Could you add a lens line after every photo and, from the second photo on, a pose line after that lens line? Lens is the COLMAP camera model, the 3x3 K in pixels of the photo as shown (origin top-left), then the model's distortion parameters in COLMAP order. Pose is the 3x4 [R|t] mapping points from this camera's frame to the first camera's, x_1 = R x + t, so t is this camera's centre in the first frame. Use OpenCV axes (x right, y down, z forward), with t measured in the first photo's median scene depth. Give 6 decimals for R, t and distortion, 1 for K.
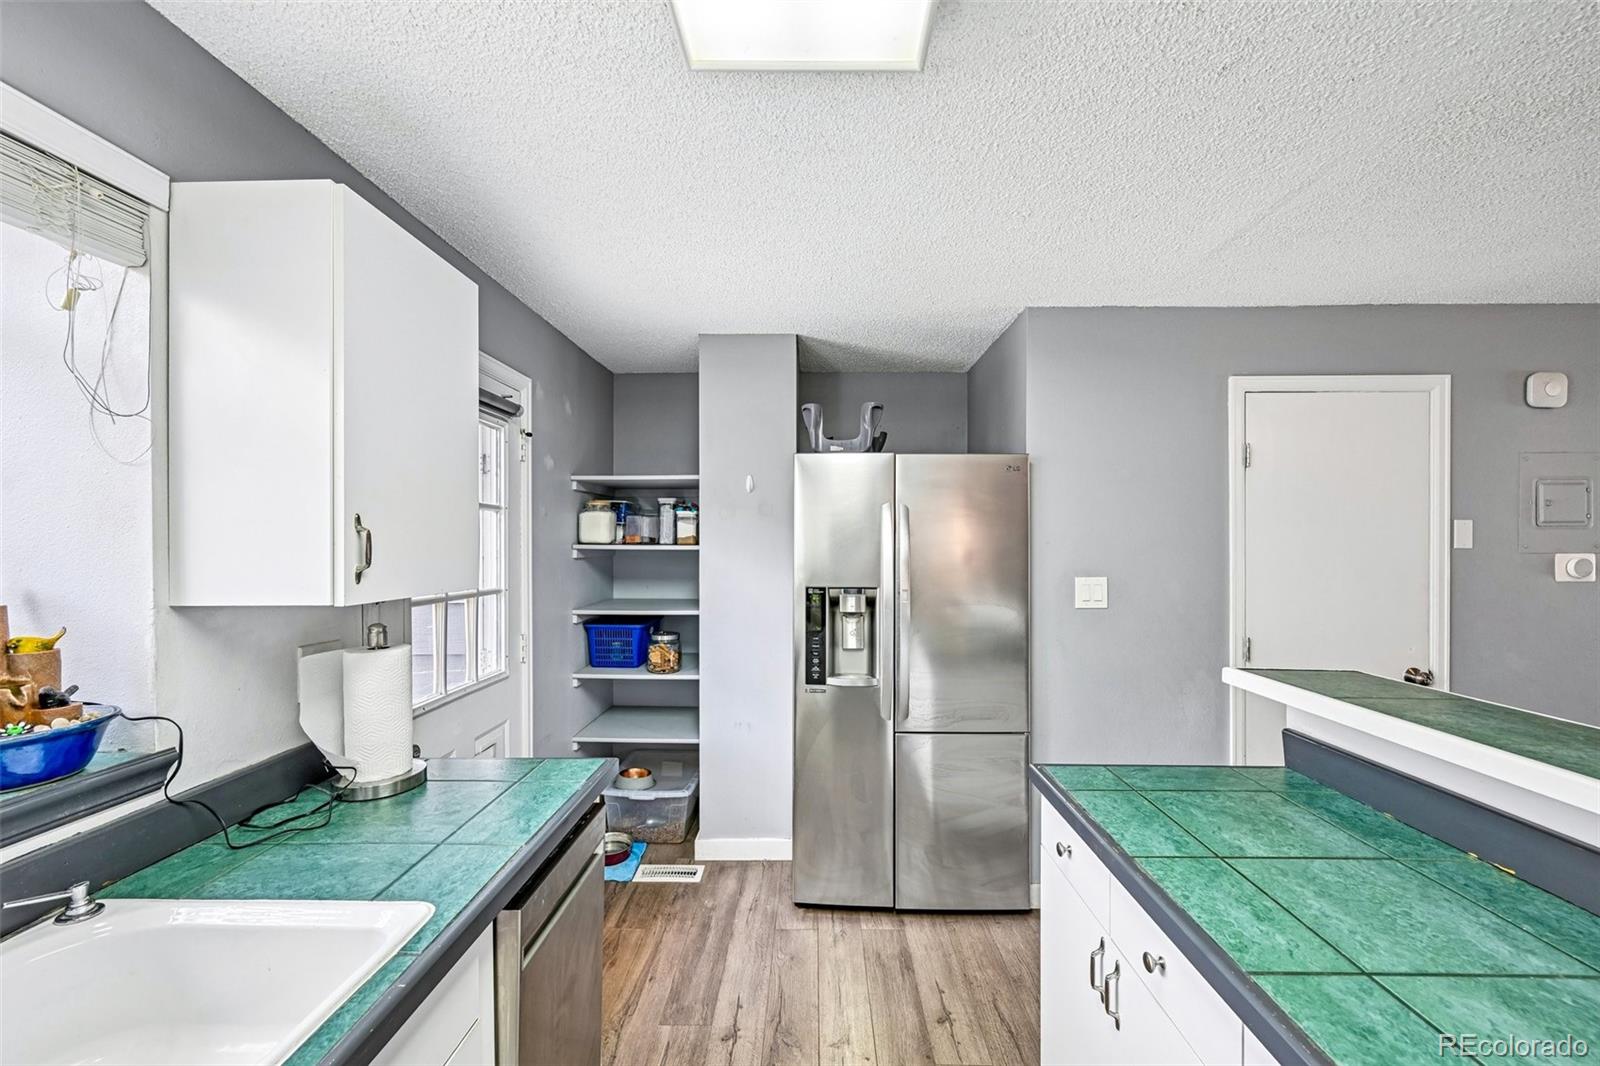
lens RADIAL K [[628.2, 0, 797.5], [0, 628.2, 542.0], [0, 0, 1]] dist [-0.001979, -0.000352]
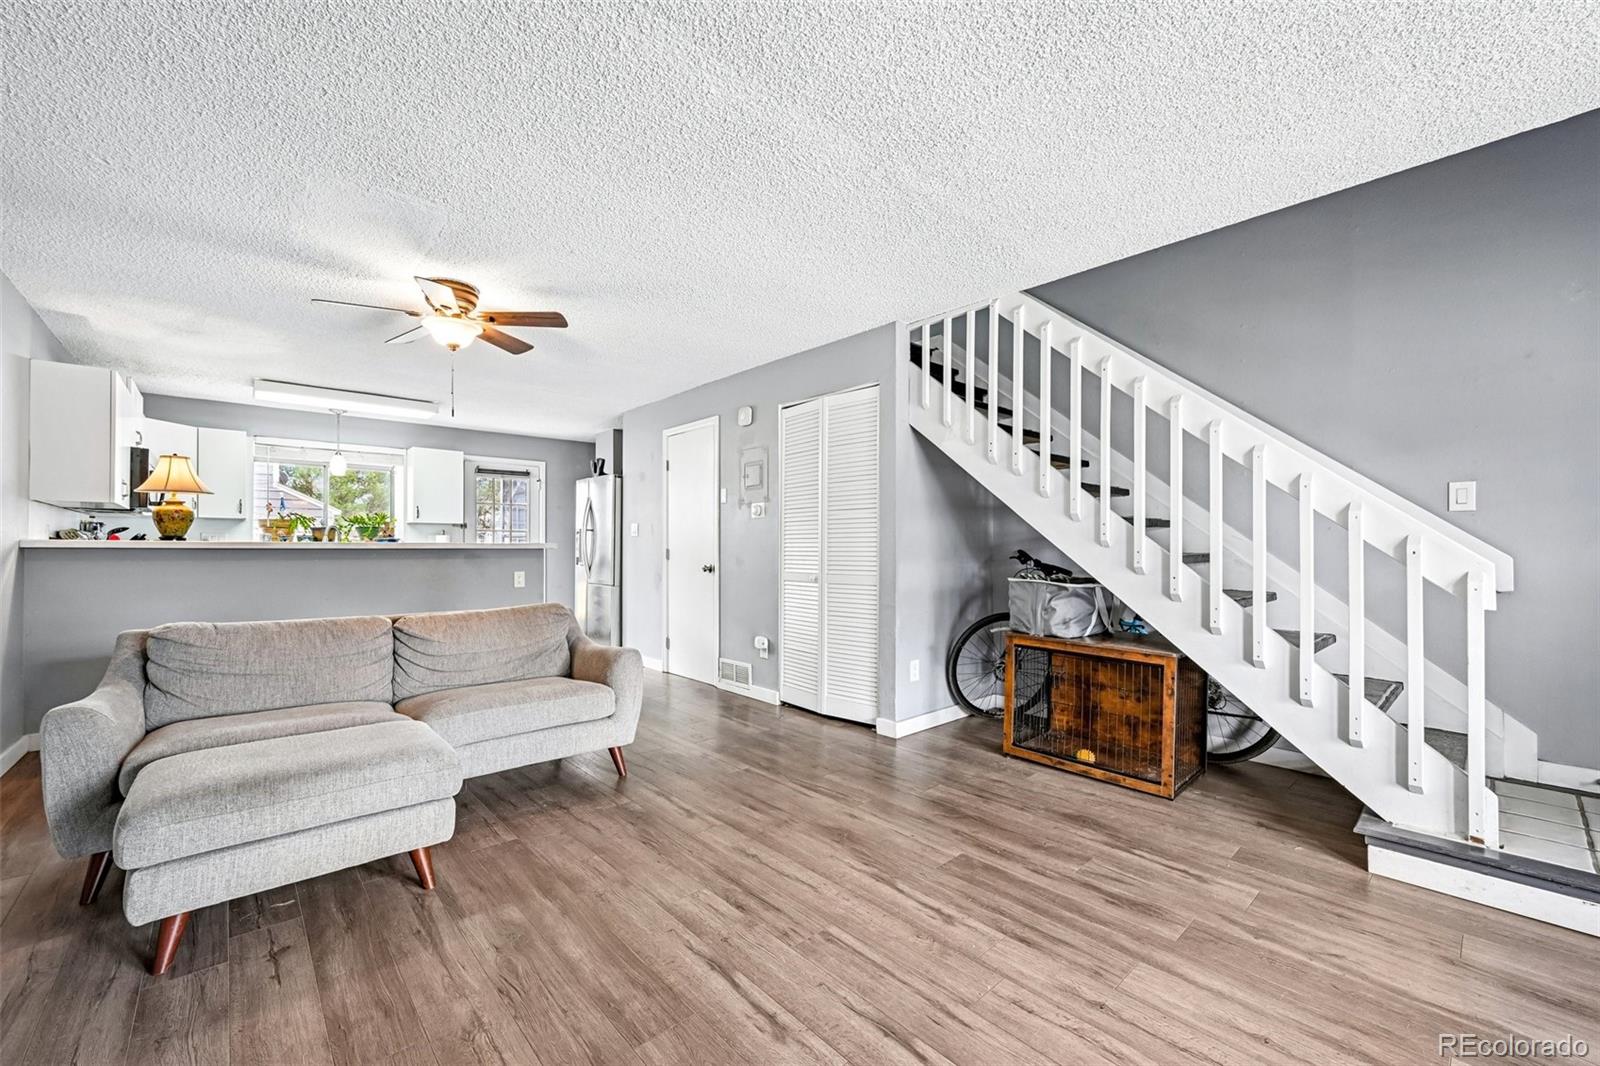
lens RADIAL K [[639.9, 0, 803.2], [0, 639.9, 545.5], [0, 0, 1]] dist [-0.000328, 0.000012]
pose [[0.689161, -0.000015, -0.724608, 4.367230], [-0.001500, 0.999998, -0.001447, 0.236801], [0.724607, 0.002085, 0.689160, -0.319498]]
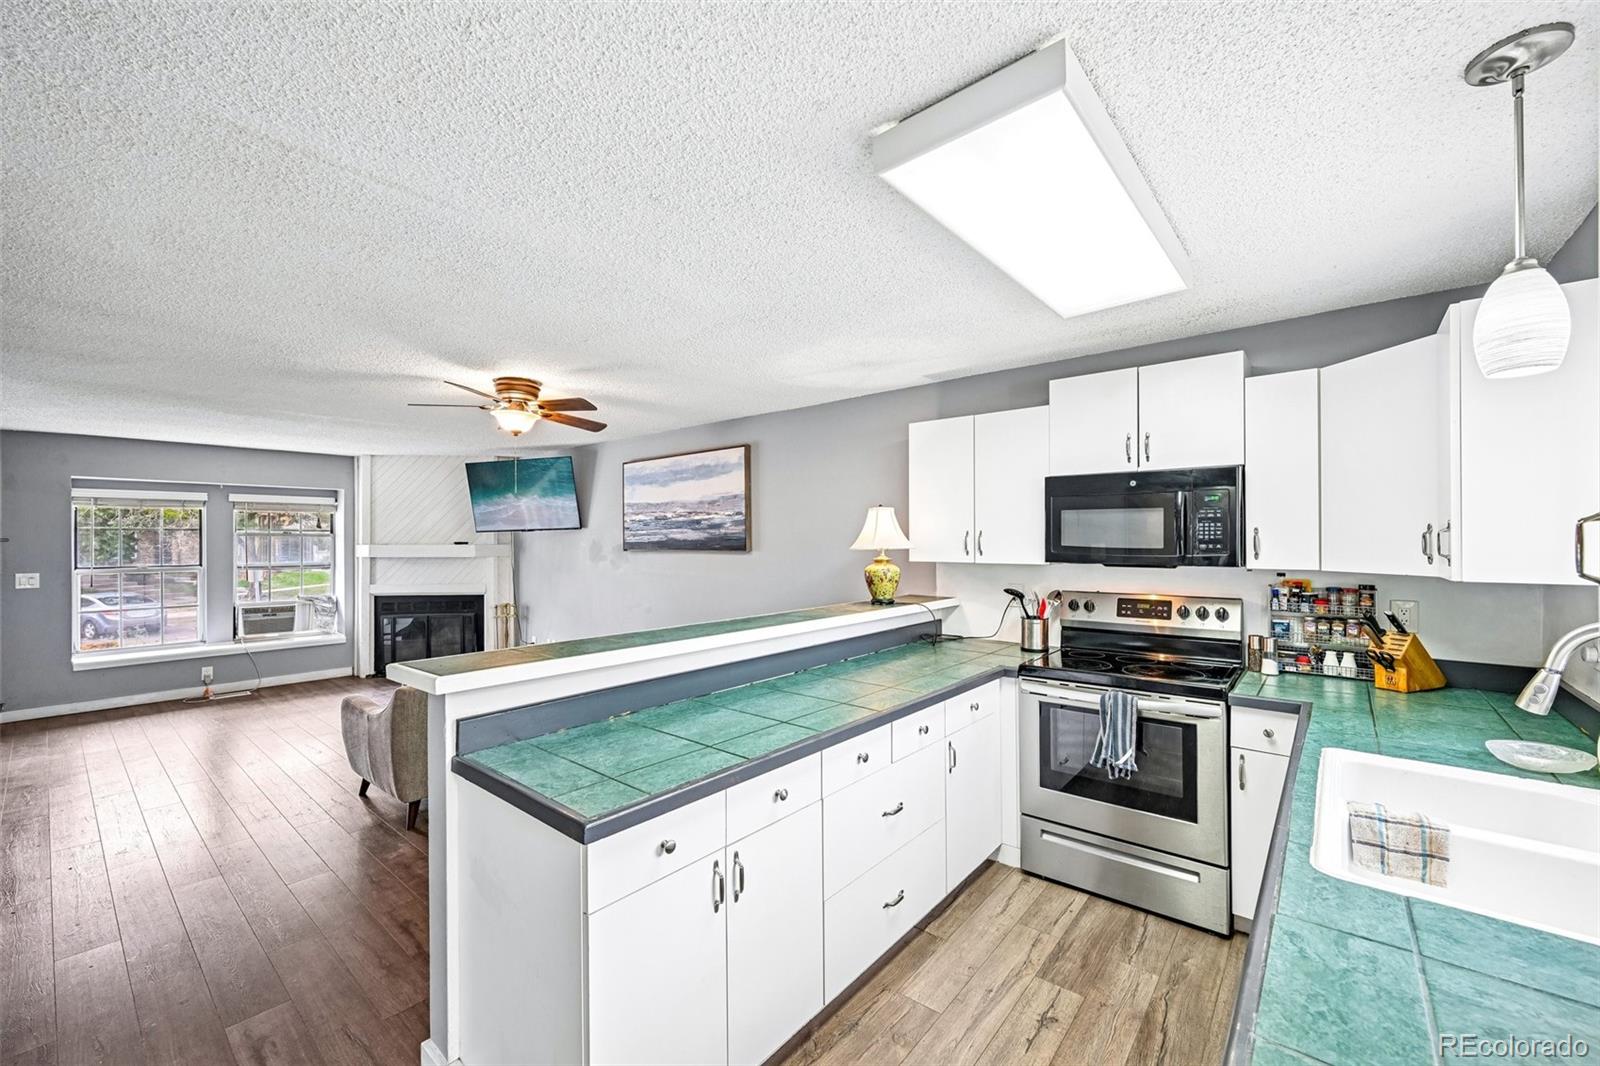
lens RADIAL K [[634.9, 0, 806.8], [0, 634.9, 541.3], [0, 0, 1]] dist [-0.001508, -0.000044]
pose [[-0.786024, 0.004668, 0.618178, -0.354504], [0.004904, 0.999987, -0.001316, 0.001060], [-0.618177, 0.001997, -0.786037, 1.524719]]
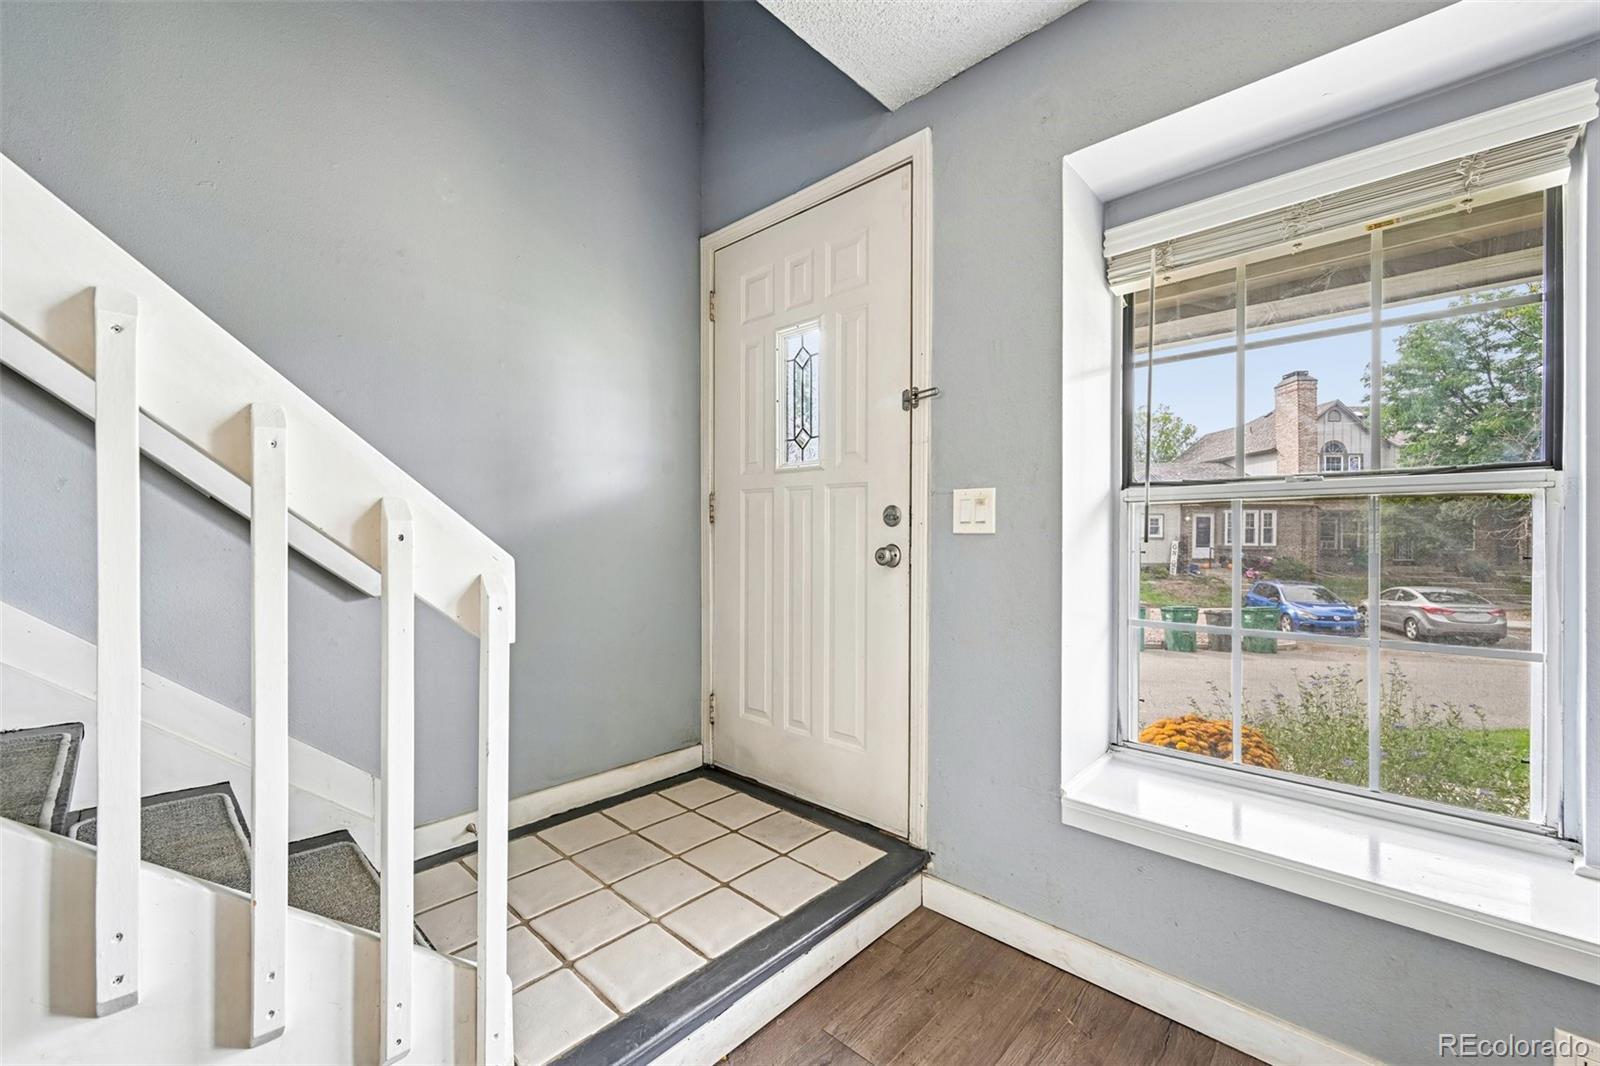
lens RADIAL K [[645.4, 0, 800.0], [0, 645.4, 533.0], [0, 0, 1]] dist [-0.000187, 0.000003]
pose [[0.662026, 0.011097, 0.749398, 4.058480], [-0.008651, 0.999937, -0.007165, 0.246379], [-0.749431, -0.001739, 0.662081, 0.893515]]
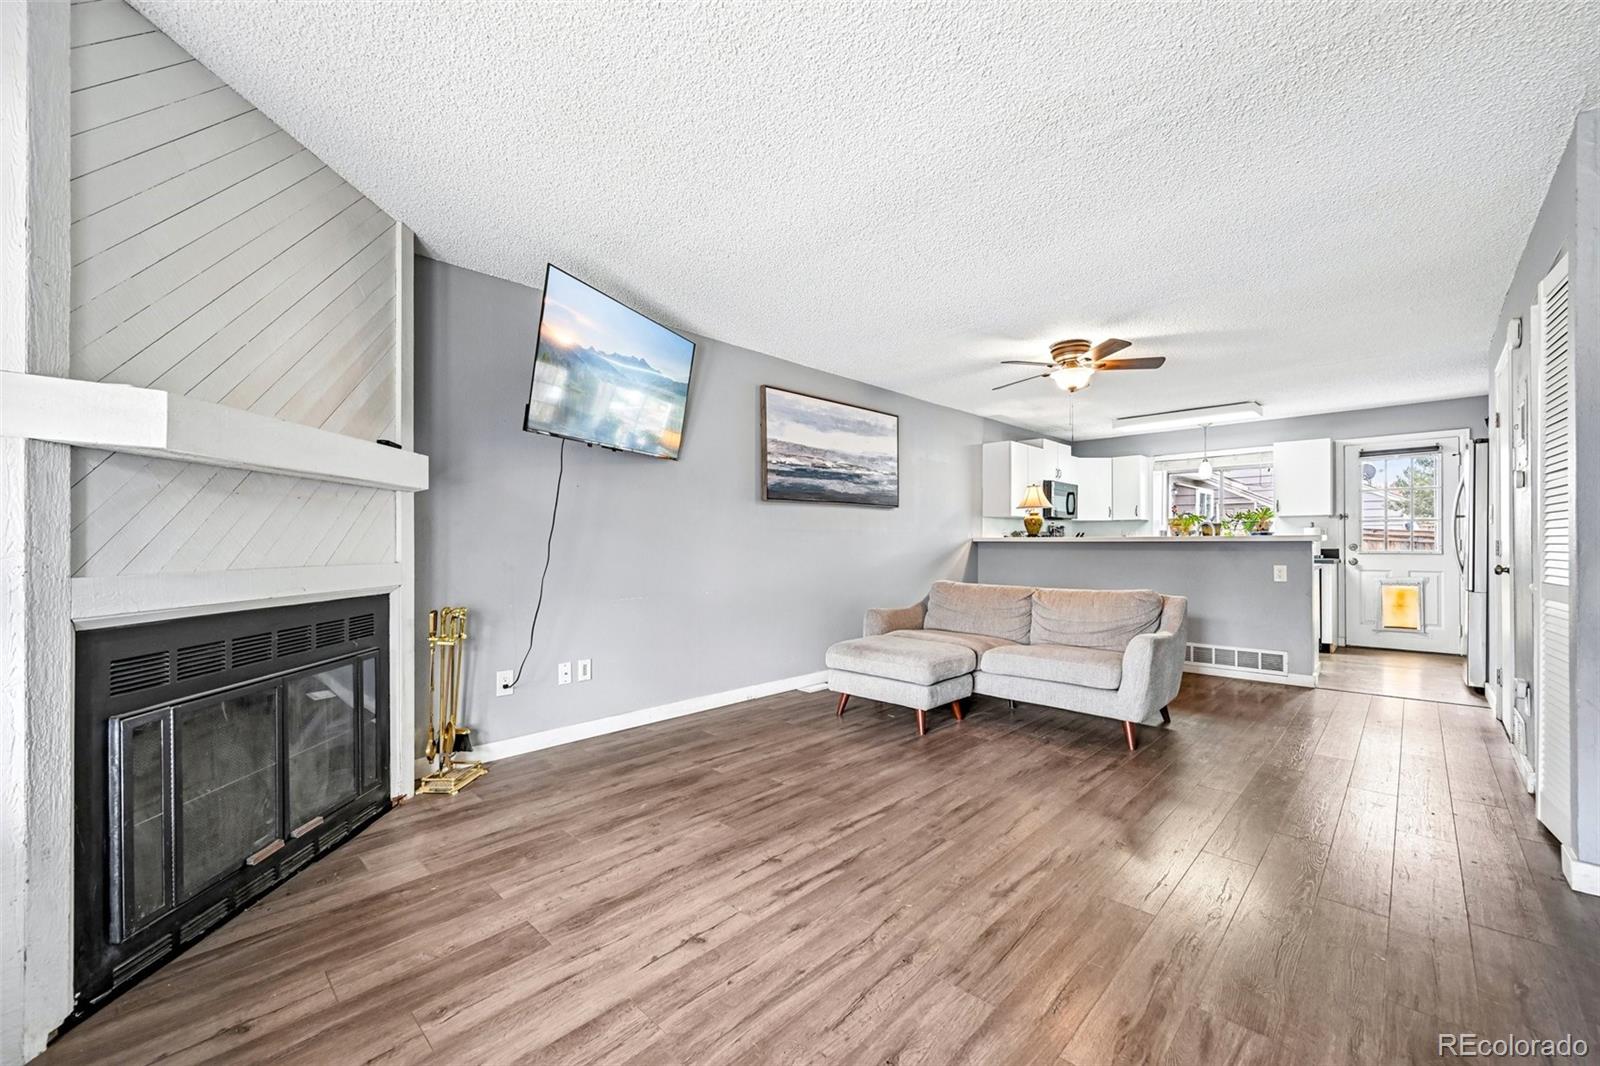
lens RADIAL K [[634.9, 0, 806.8], [0, 634.9, 541.3], [0, 0, 1]] dist [-0.001508, -0.000044]
pose [[-0.673885, 0.002905, -0.738830, 4.872817], [0.005759, 0.999983, -0.001321, 0.241643], [0.738814, -0.005145, -0.673890, 1.314662]]
